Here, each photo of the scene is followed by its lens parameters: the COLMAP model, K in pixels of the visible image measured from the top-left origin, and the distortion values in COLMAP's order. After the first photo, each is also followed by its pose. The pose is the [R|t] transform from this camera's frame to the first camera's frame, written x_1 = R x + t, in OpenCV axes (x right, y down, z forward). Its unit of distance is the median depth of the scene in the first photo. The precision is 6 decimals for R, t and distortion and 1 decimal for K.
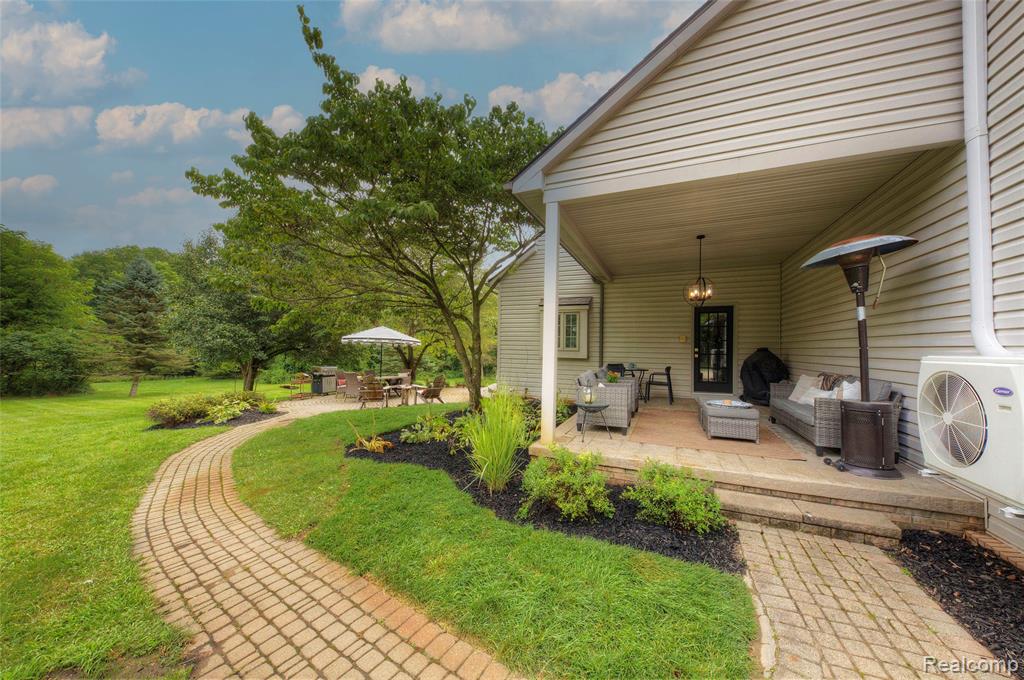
lens RADIAL K [[349.4, 0, 513.1], [0, 349.4, 339.1], [0, 0, 1]] dist [-0.017913, -0.000388]
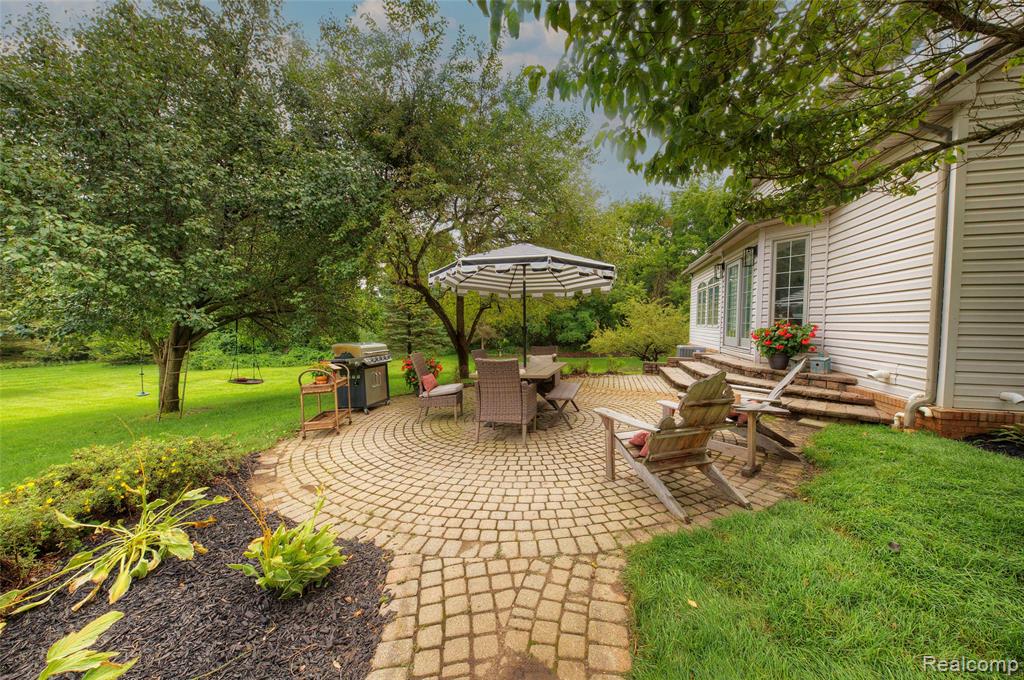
lens RADIAL K [[349.4, 0, 510.8], [0, 349.4, 340.3], [0, 0, 1]] dist [-0.017913, -0.000388]
pose [[0.990850, -0.013776, 0.134261, -0.277939], [0.003905, 0.997287, 0.073506, 0.028681], [-0.134910, -0.072310, 0.988216, 0.364895]]
